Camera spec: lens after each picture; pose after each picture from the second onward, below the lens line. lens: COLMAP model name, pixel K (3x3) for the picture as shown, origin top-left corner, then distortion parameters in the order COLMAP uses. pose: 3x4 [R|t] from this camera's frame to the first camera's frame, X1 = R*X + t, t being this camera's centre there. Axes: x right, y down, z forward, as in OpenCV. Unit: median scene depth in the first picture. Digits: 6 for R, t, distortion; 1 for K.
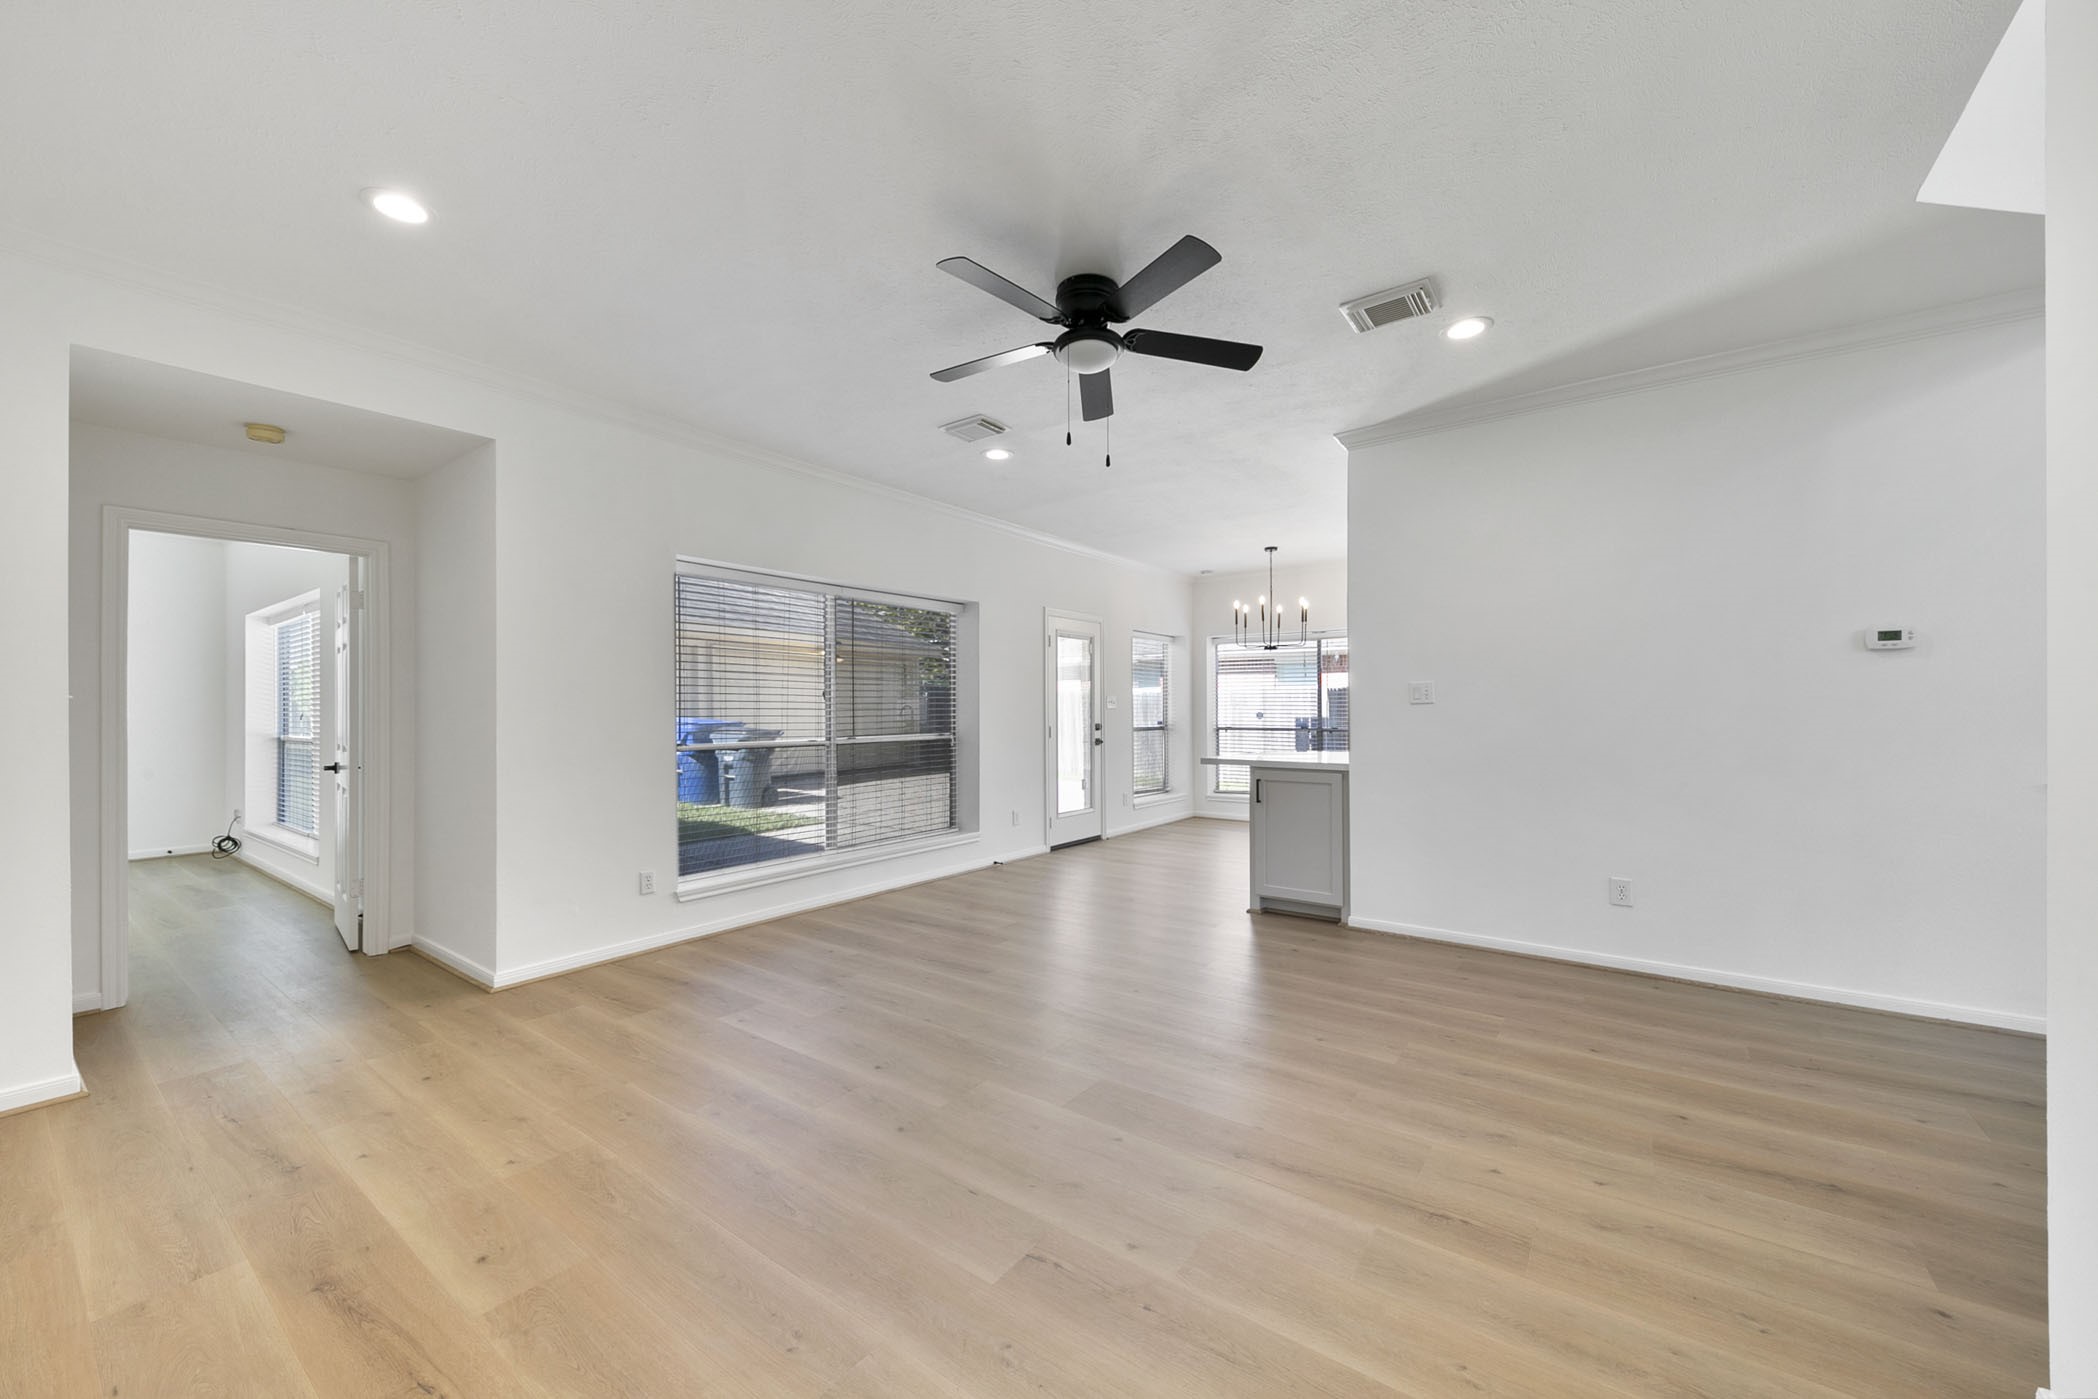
lens RADIAL K [[796.2, 0, 1052.8], [0, 796.2, 718.8], [0, 0, 1]] dist [0.016004, -0.008540]
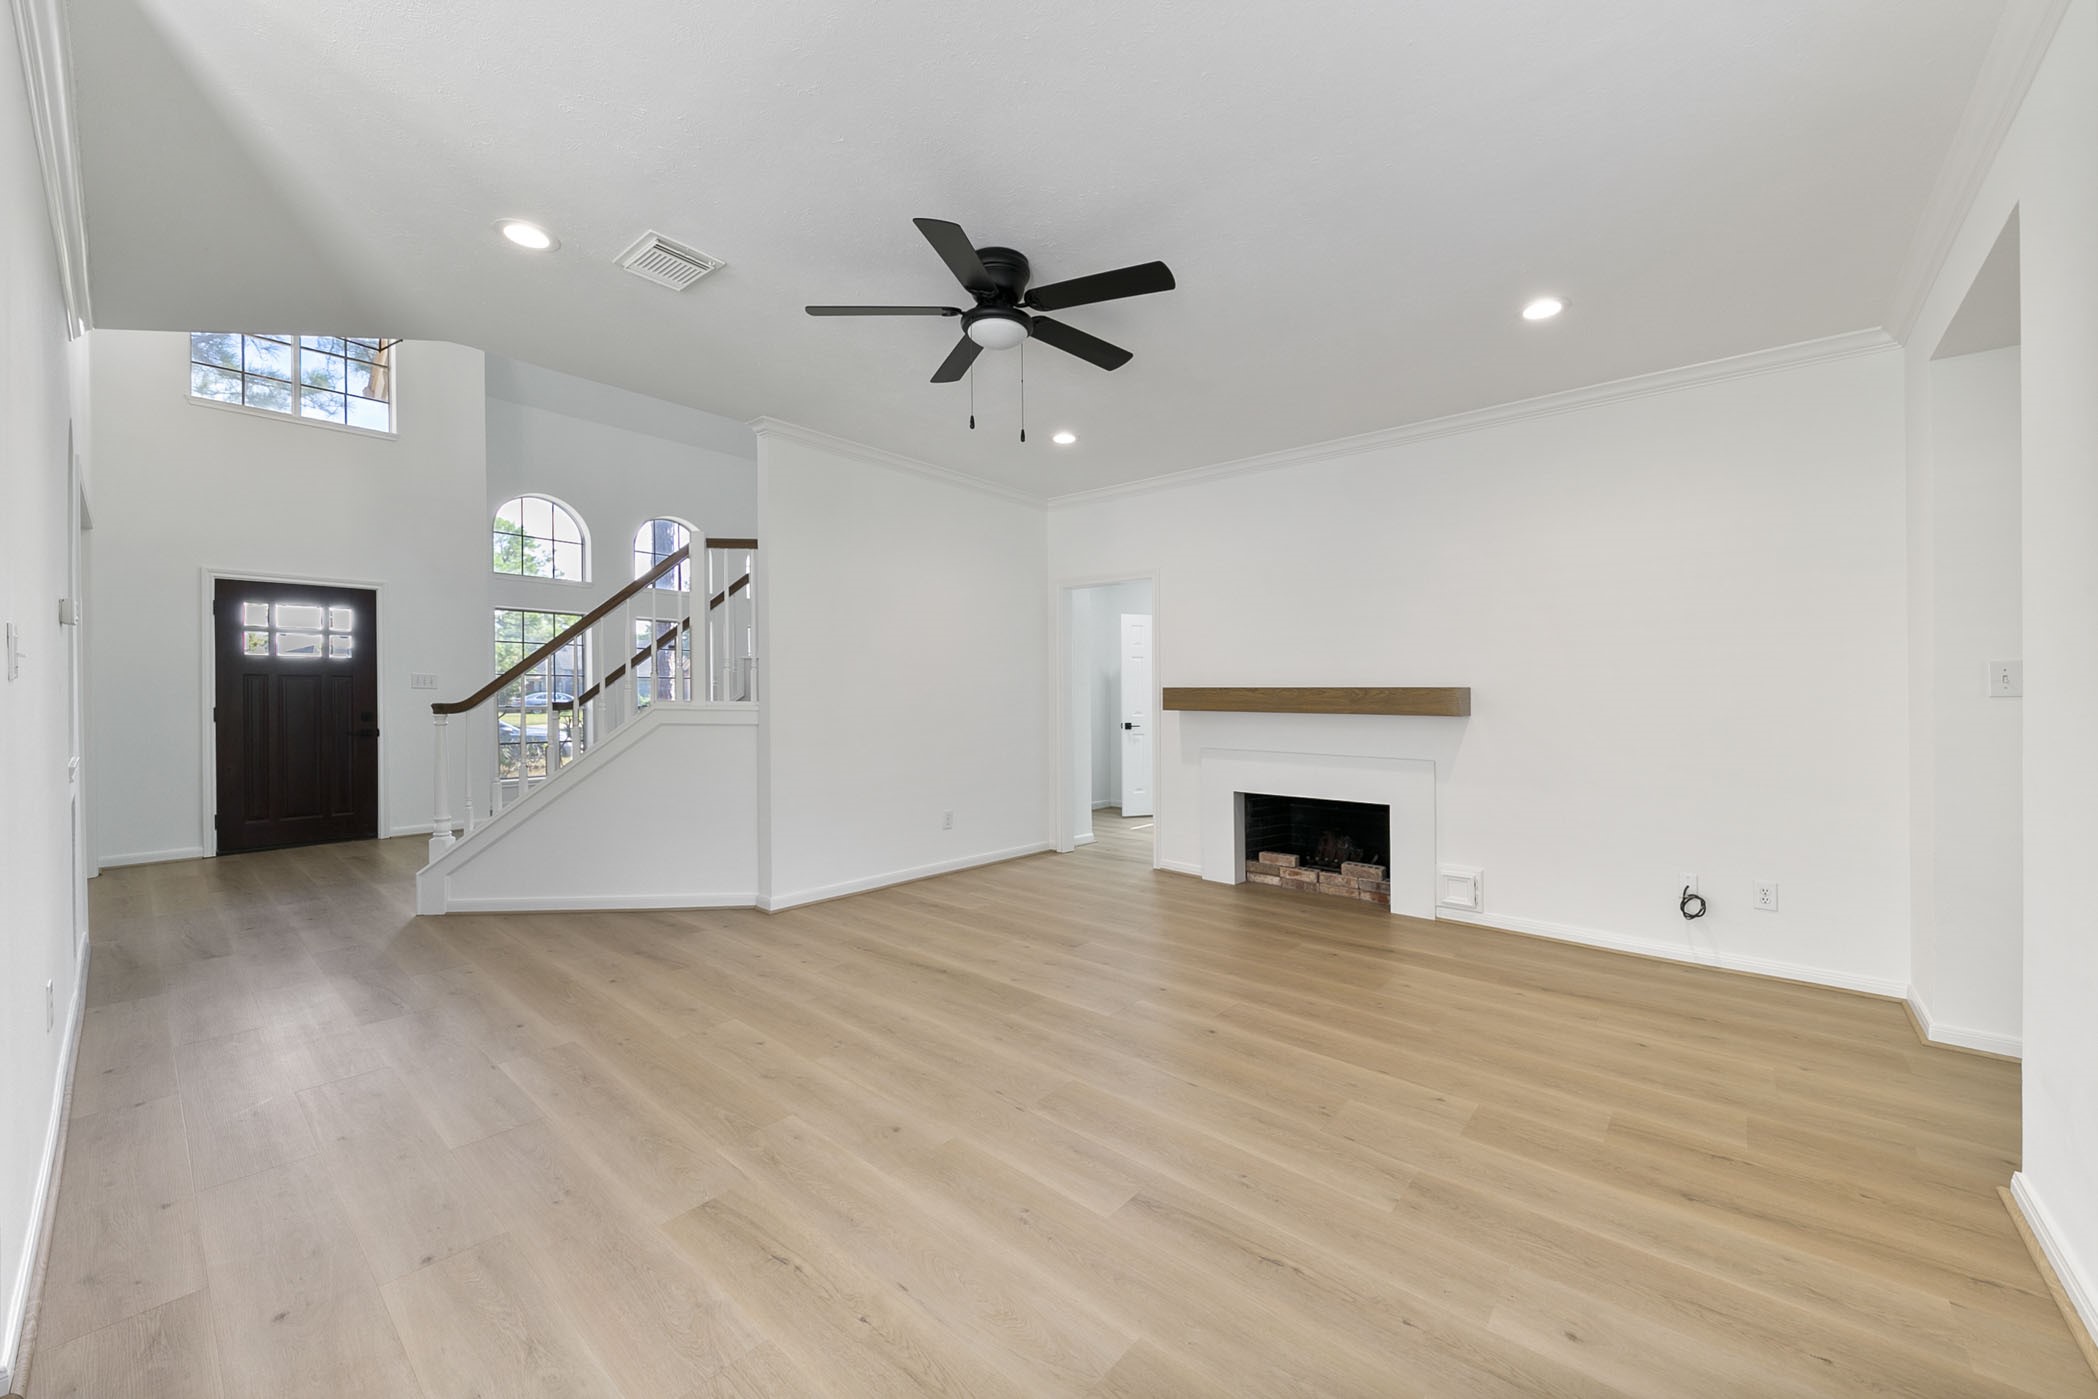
lens RADIAL K [[780.6, 0, 1047.3], [0, 780.6, 689.1], [0, 0, 1]] dist [0.010584, -0.008144]
pose [[-0.996290, 0.001863, 0.086043, -0.075013], [0.002533, 0.999967, 0.007679, -0.021921], [-0.086026, 0.007868, -0.996262, 1.673255]]
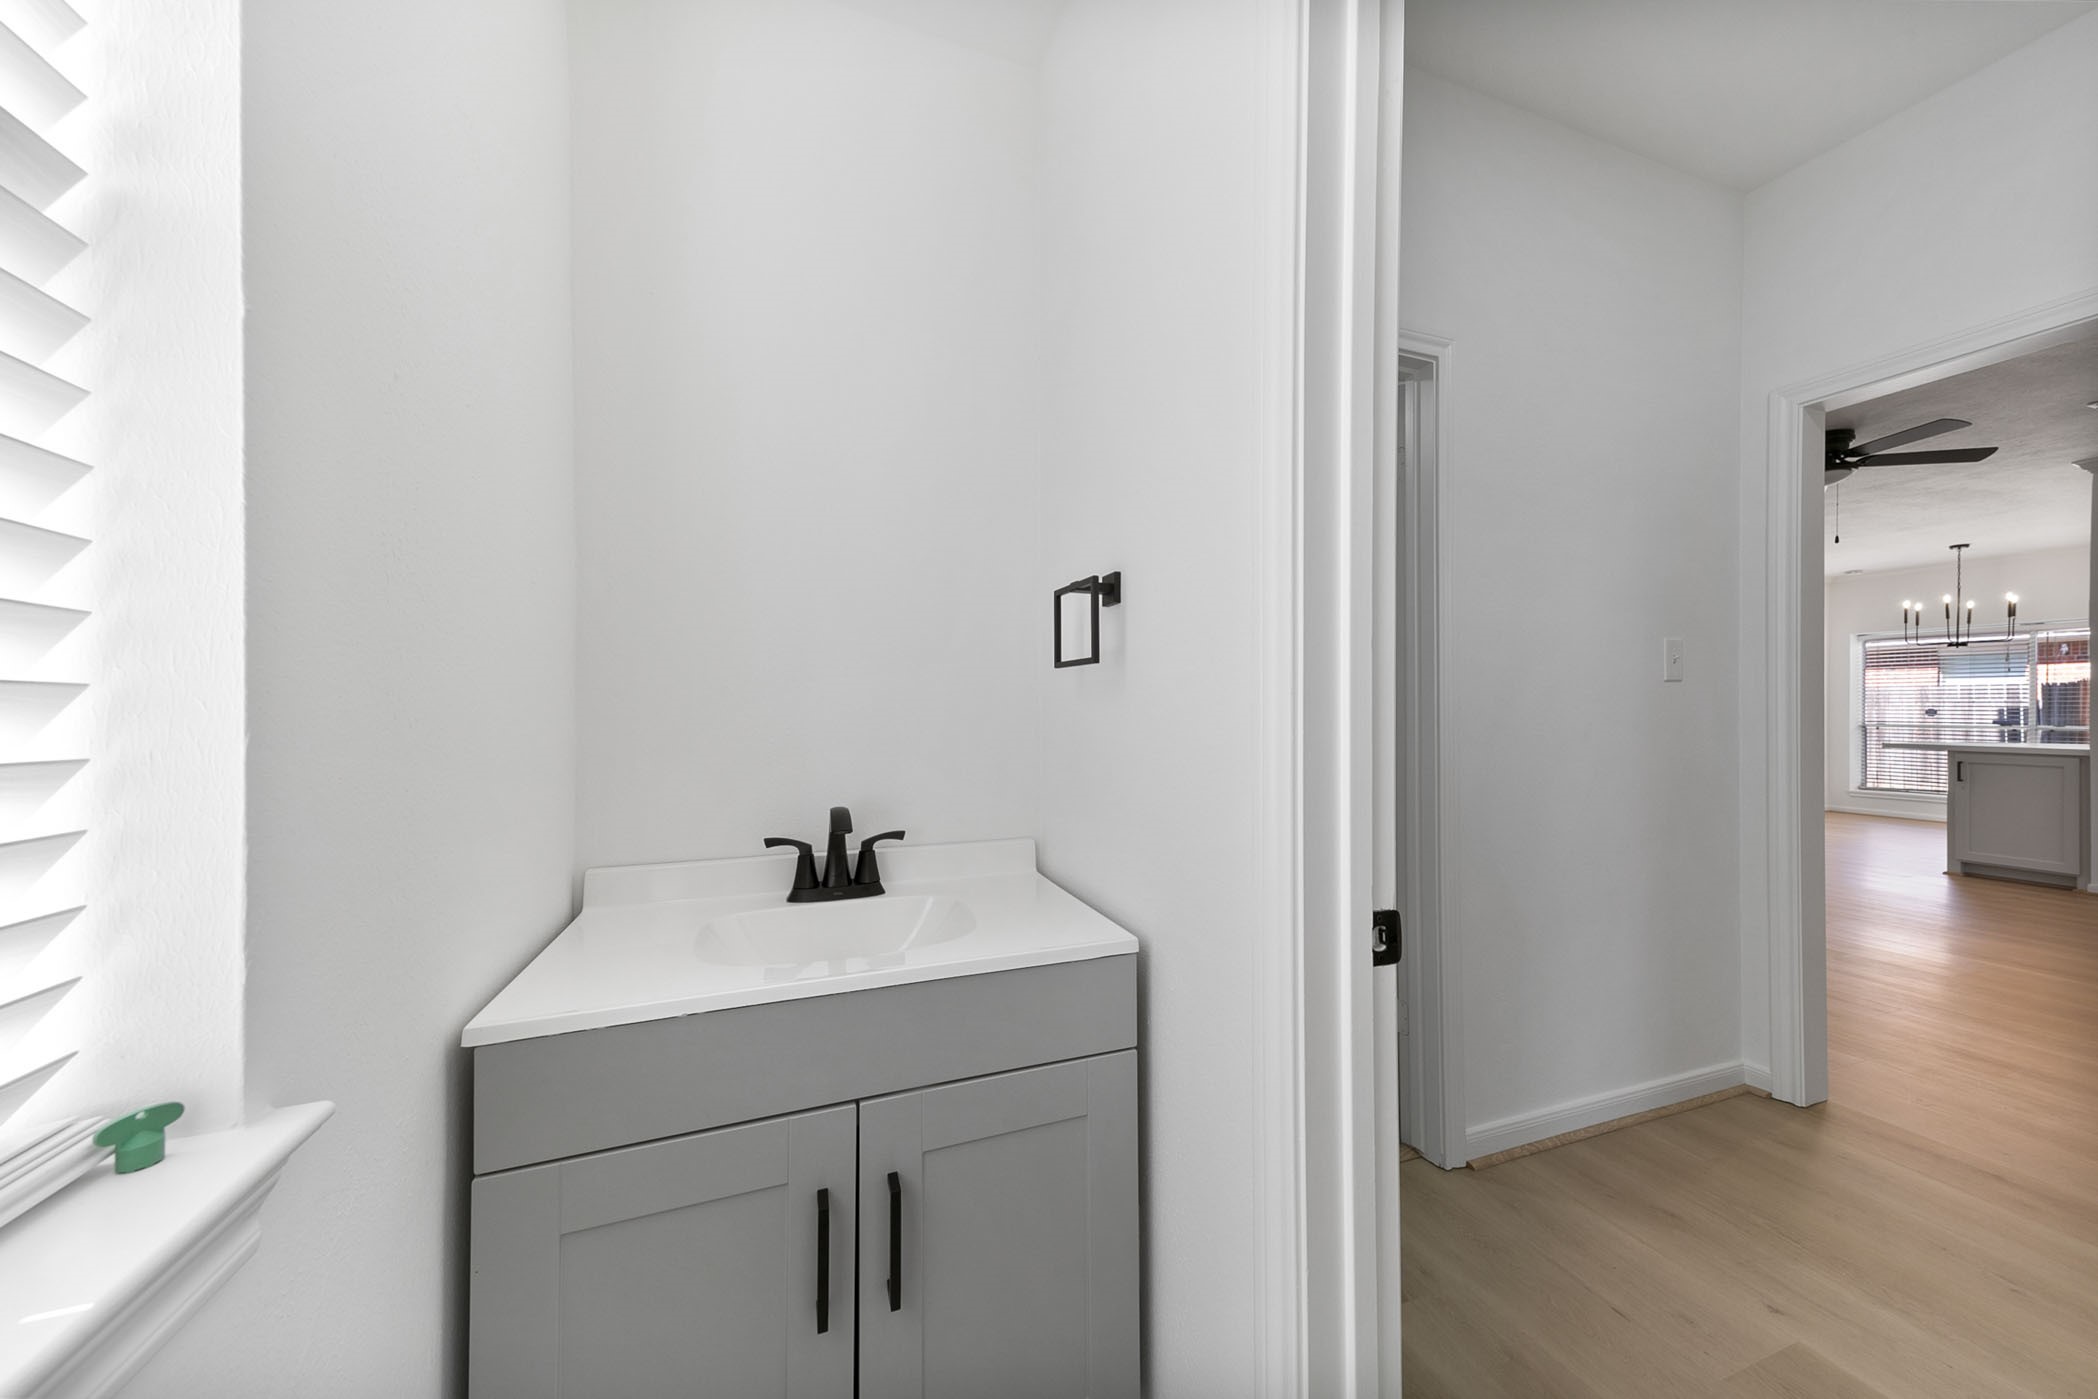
lens RADIAL K [[721.0, 0, 1047.2], [0, 721.0, 719.2], [0, 0, 1]] dist [0.010638, -0.000005]
pose [[0.829678, 0.009351, -0.558164, -0.363436], [-0.009107, 0.999953, 0.003215, 0.031367], [0.558169, 0.002416, 0.829724, -0.919473]]
